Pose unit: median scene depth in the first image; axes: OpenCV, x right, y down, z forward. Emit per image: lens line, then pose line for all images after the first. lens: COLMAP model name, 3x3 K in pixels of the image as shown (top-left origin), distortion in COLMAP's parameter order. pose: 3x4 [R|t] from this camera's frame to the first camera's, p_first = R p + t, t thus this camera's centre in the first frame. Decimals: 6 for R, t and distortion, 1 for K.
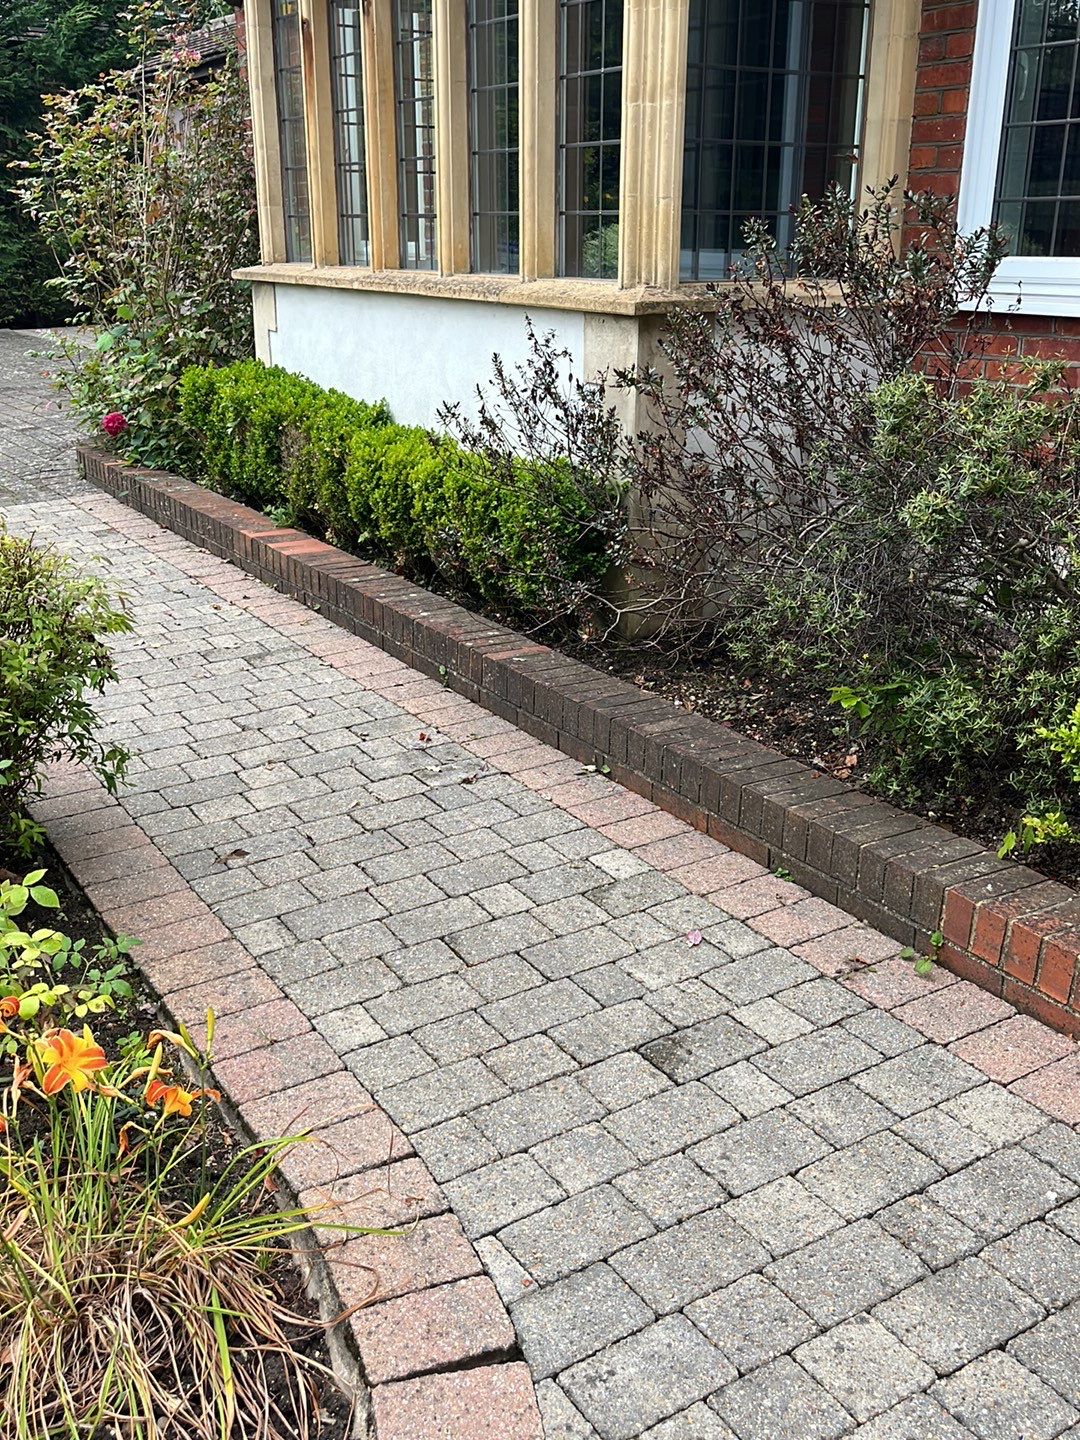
lens RADIAL K [[1368.3, 0, 540.5], [0, 1368.3, 694.1], [0, 0, 1]] dist [-0.001468, 0.002655]
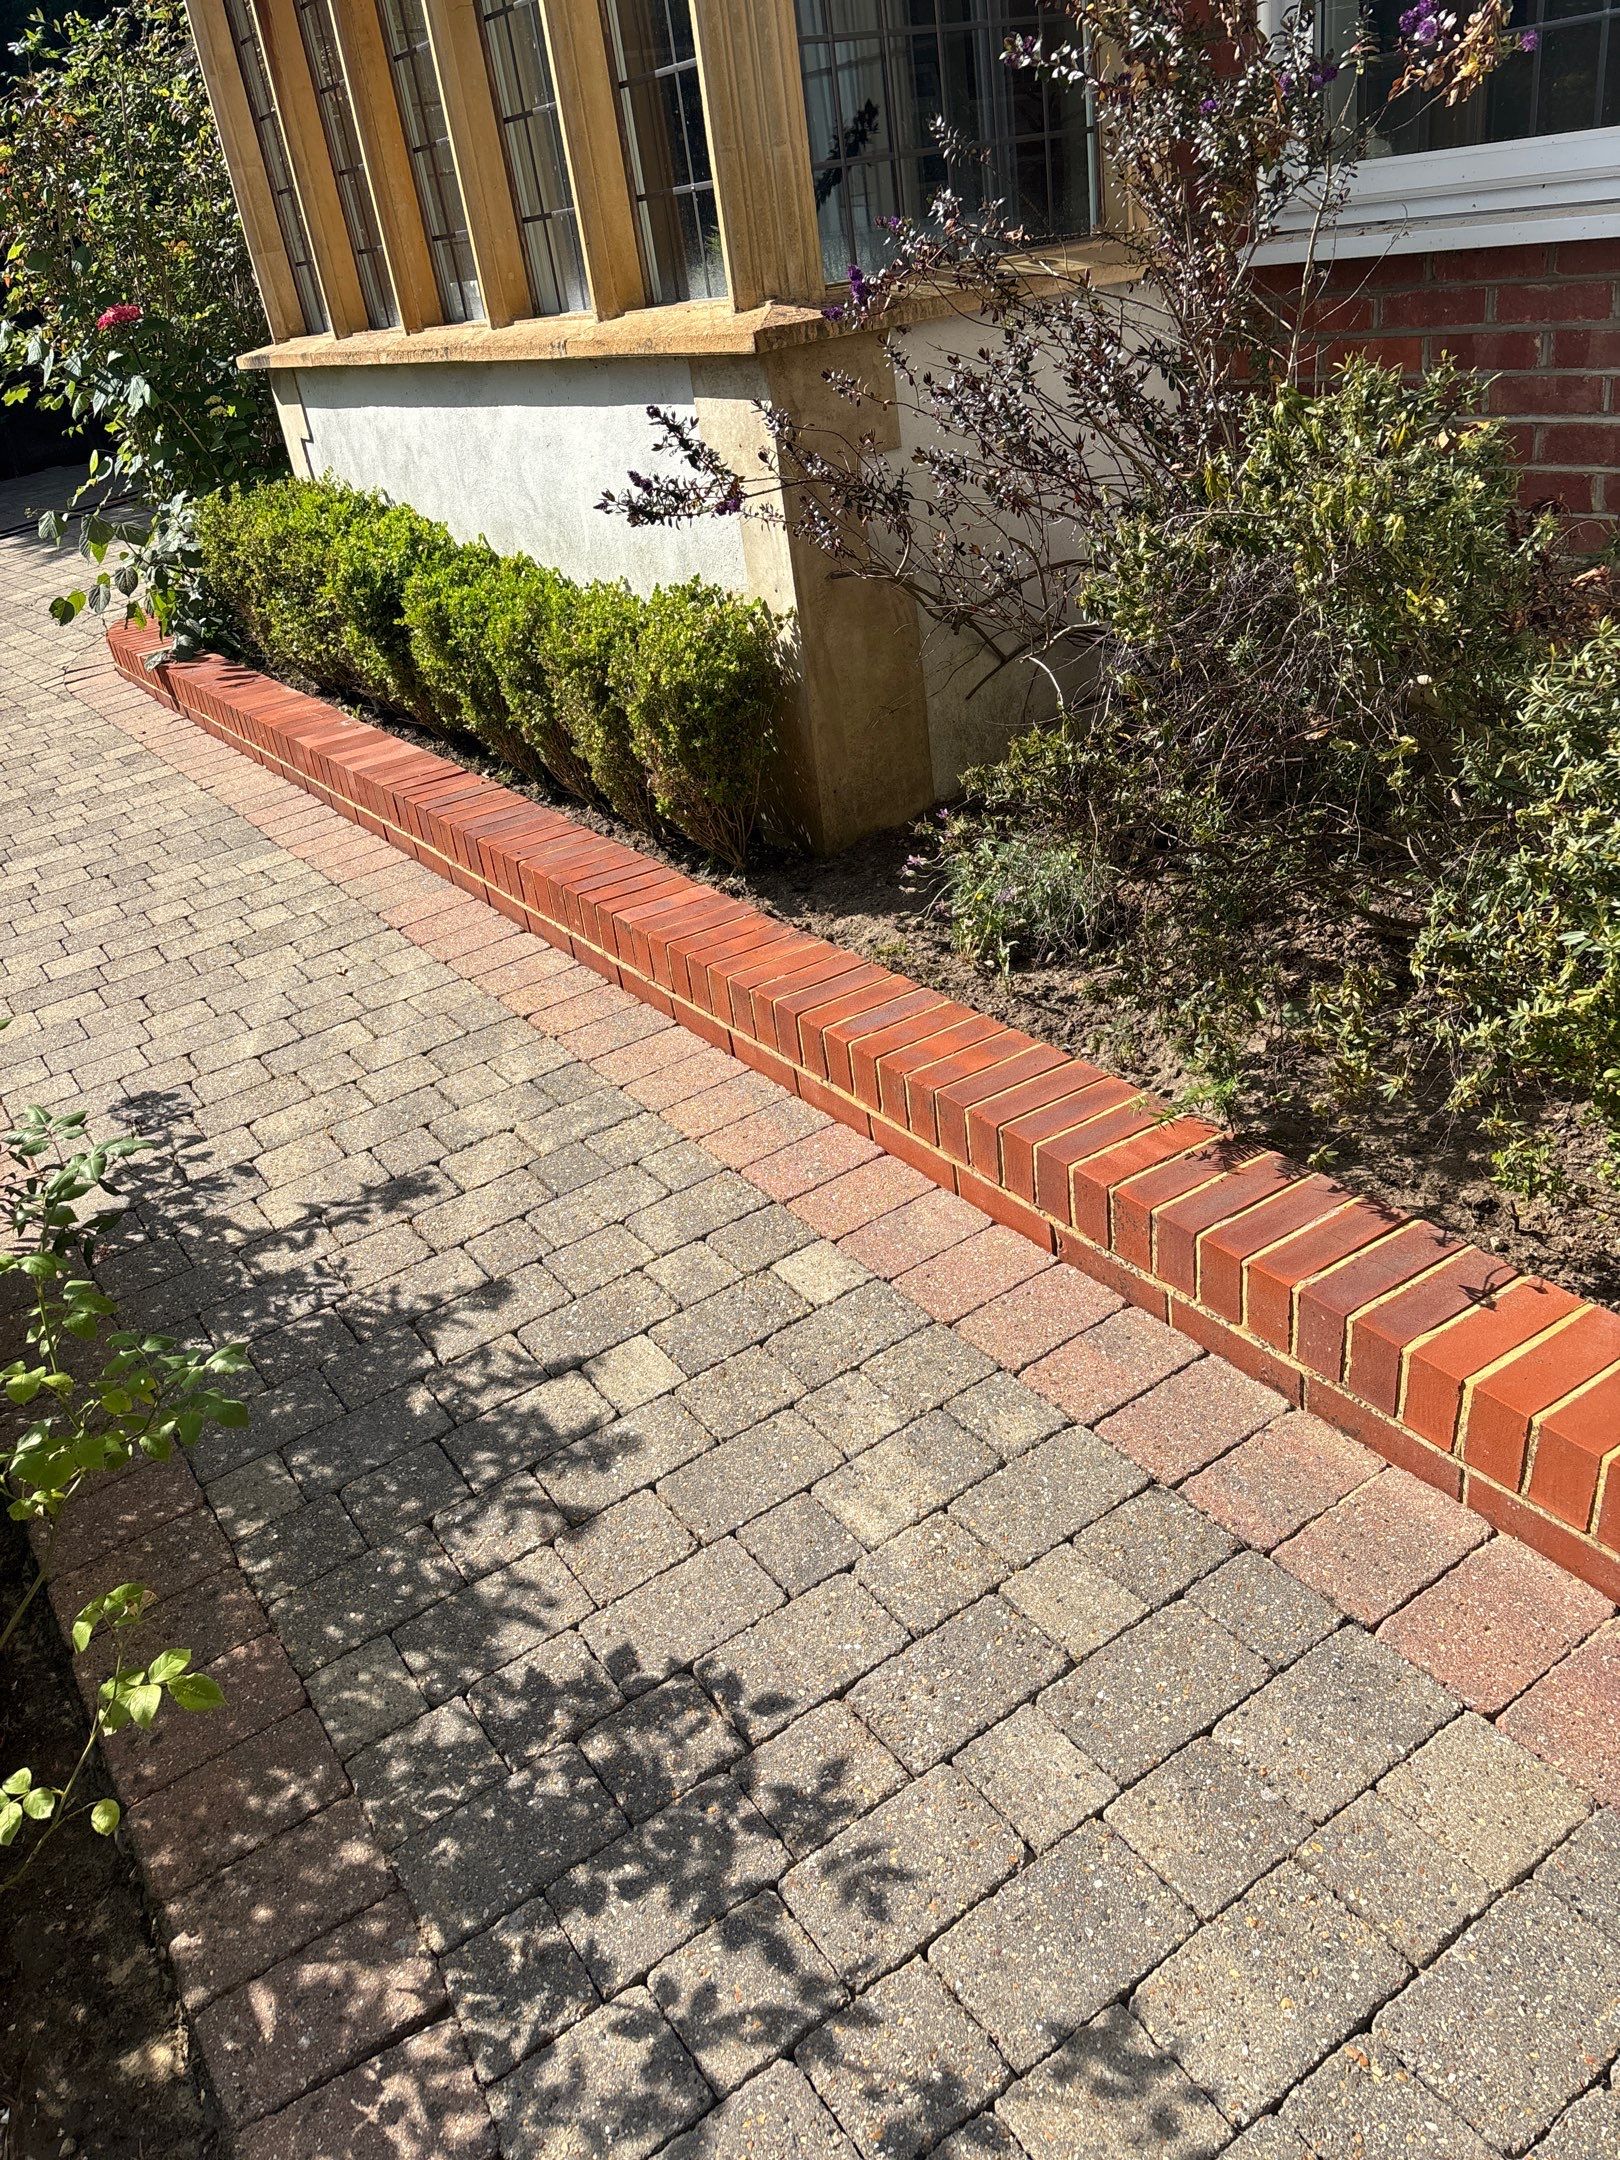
lens RADIAL K [[1609.5, 0, 810.0], [0, 1609.5, 1080.0], [0, 0, 1]] dist [0.000247, -0.002597]
pose [[0.991405, -0.129282, -0.020080, 0.067084], [0.130832, 0.979490, 0.153238, -0.065342], [-0.000143, -0.154548, 0.987985, 0.237163]]
